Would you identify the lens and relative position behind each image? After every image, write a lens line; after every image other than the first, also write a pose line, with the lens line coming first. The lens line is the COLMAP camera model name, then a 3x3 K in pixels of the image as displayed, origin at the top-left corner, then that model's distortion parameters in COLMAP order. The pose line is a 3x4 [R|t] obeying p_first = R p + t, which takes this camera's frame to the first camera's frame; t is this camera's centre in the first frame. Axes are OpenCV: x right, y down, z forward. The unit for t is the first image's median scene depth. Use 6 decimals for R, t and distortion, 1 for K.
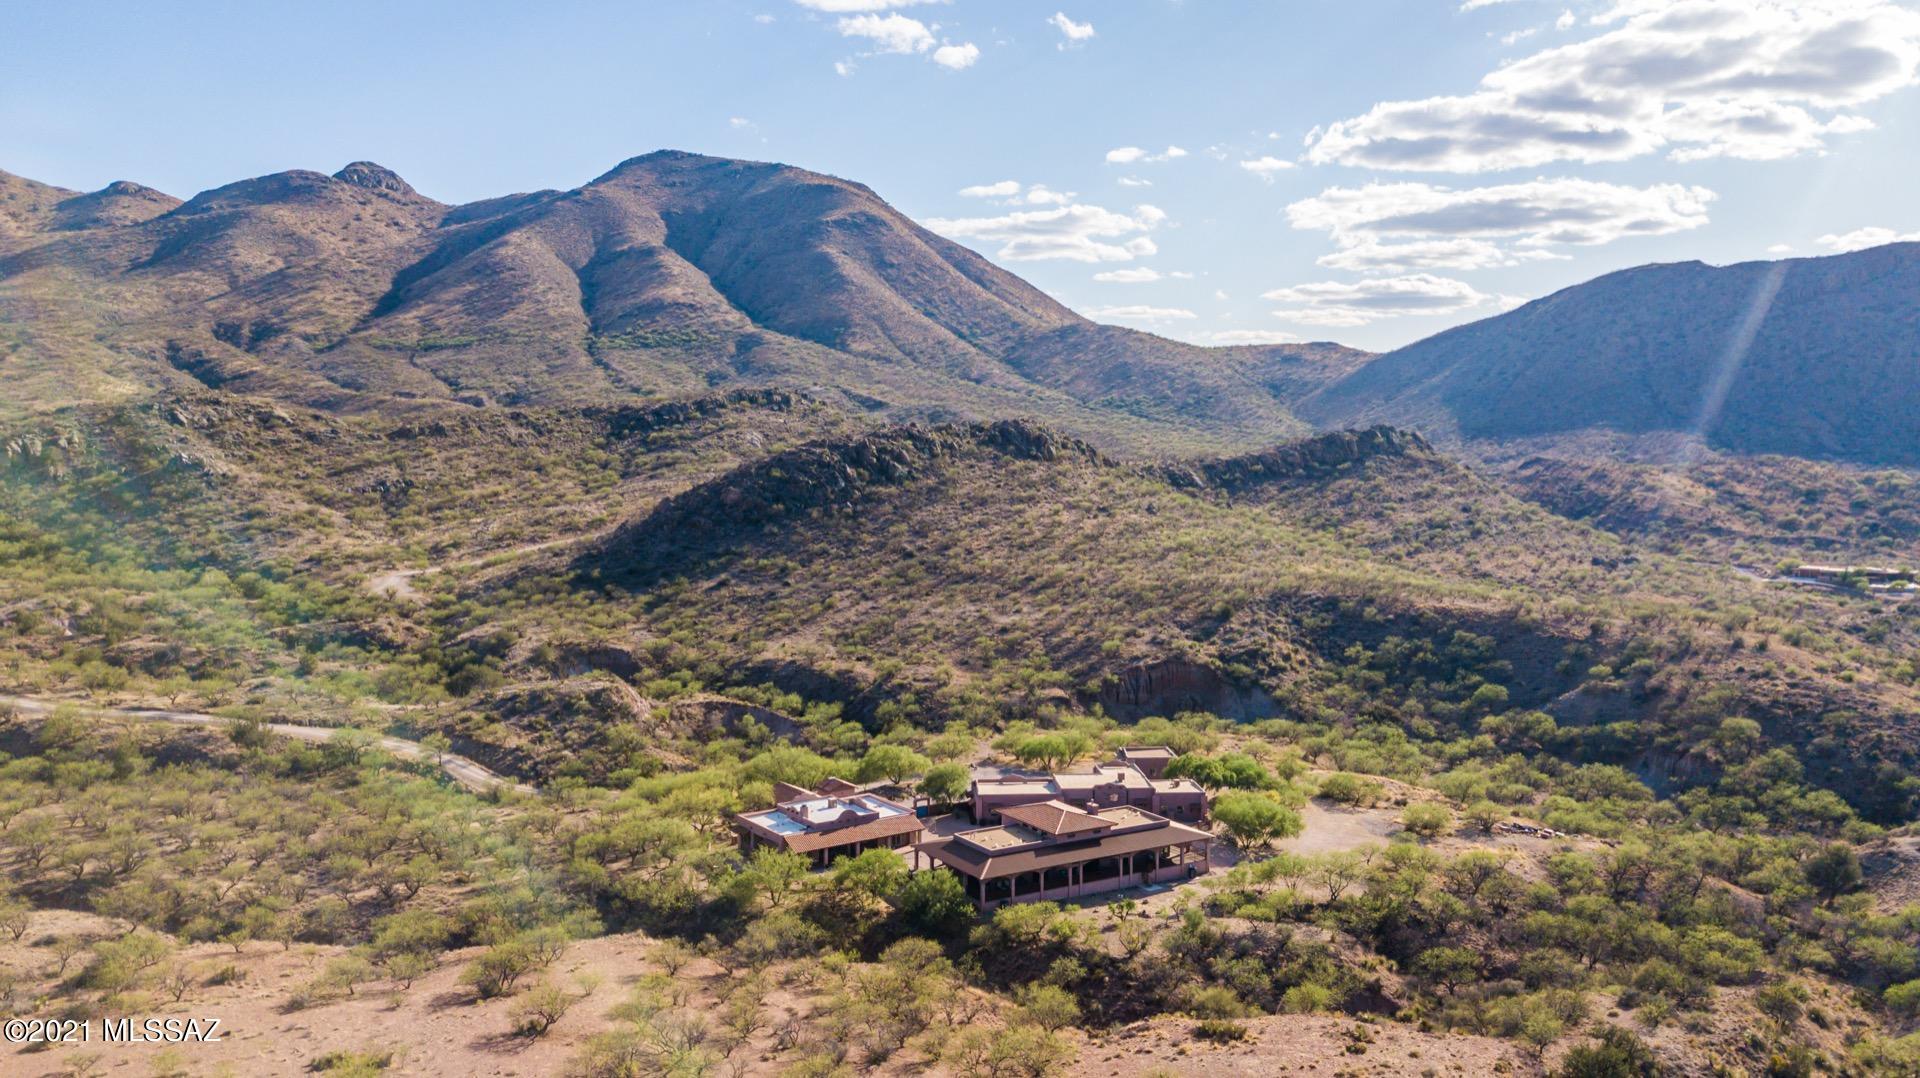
lens RADIAL K [[1487.6, 0, 928.2], [0, 1487.6, 605.7], [0, 0, 1]] dist [0.037497, -0.030021]
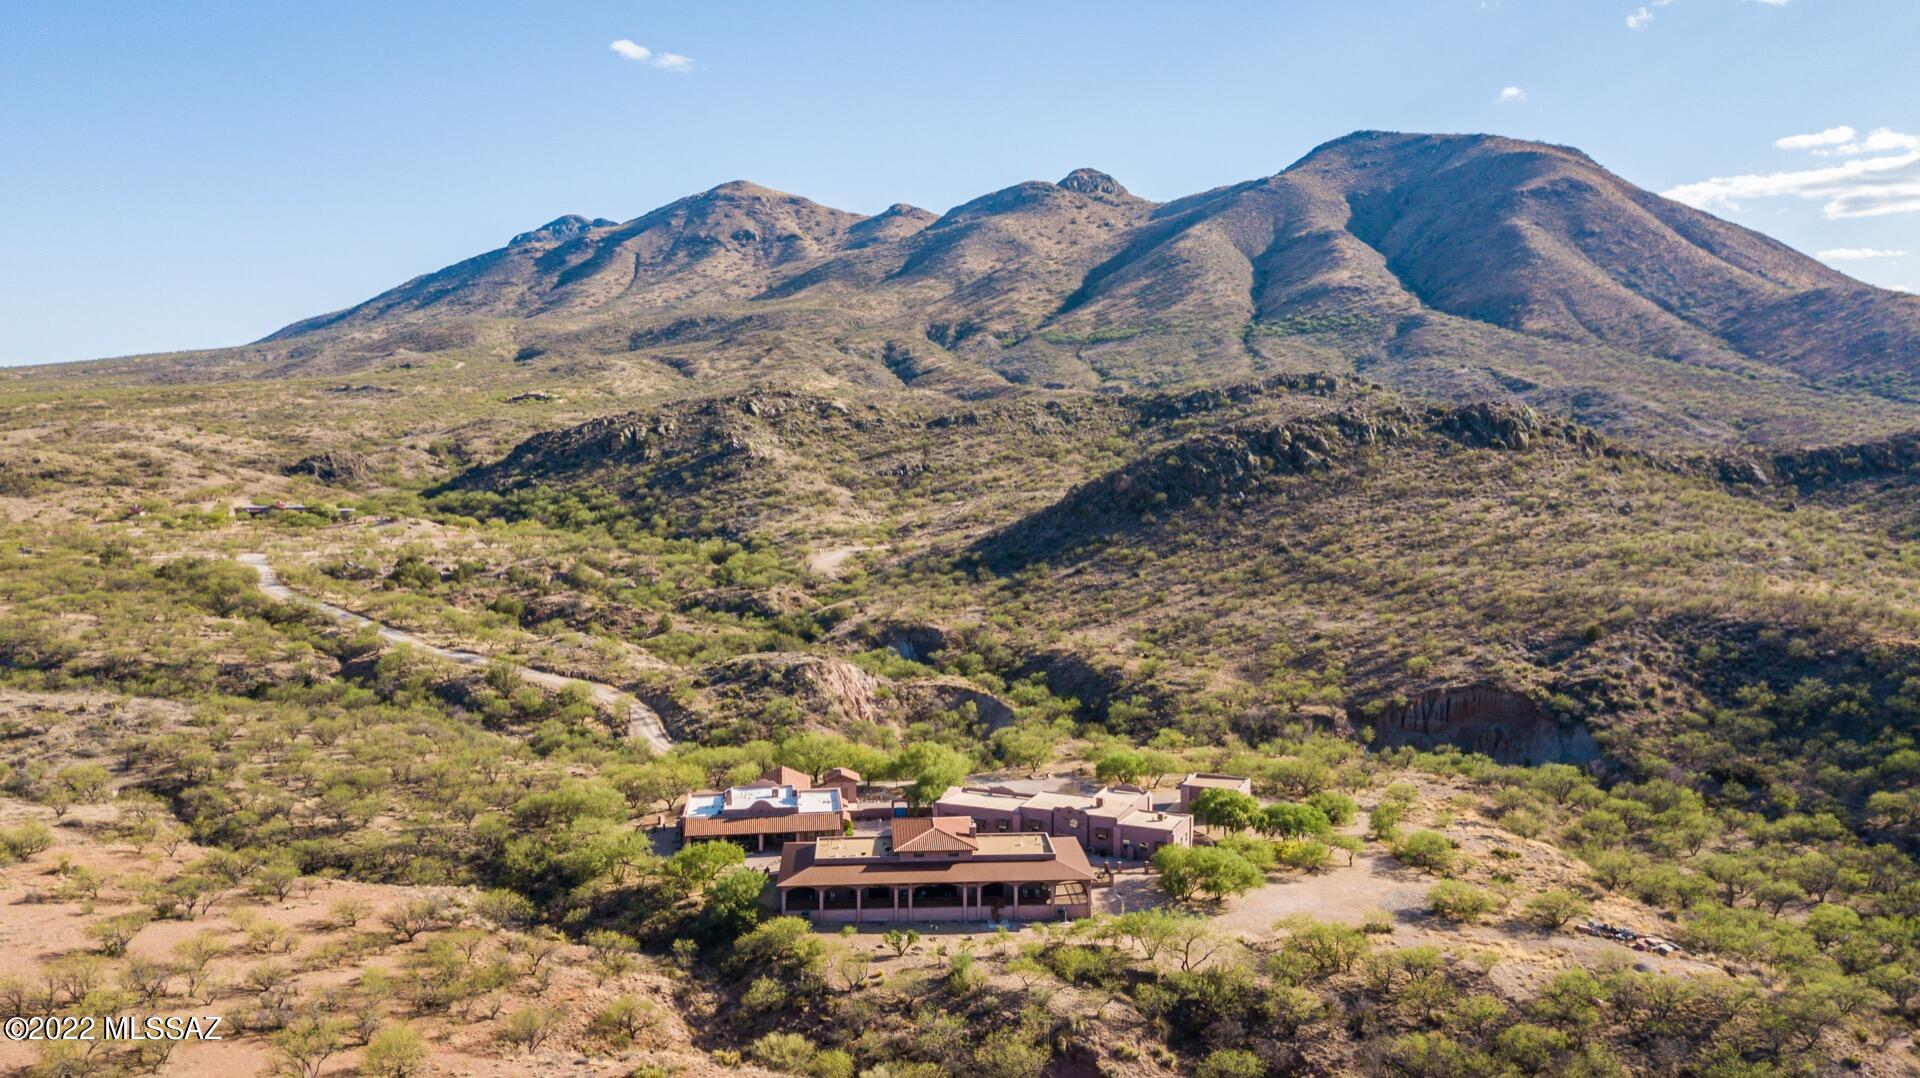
lens RADIAL K [[1487.6, 0, 943.1], [0, 1487.6, 559.2], [0, 0, 1]] dist [0.037497, -0.030021]
pose [[0.884604, 0.041682, -0.464477, 0.138705], [-0.052181, 0.998590, -0.009766, -0.005057], [0.463415, 0.032876, 0.885531, 0.048946]]
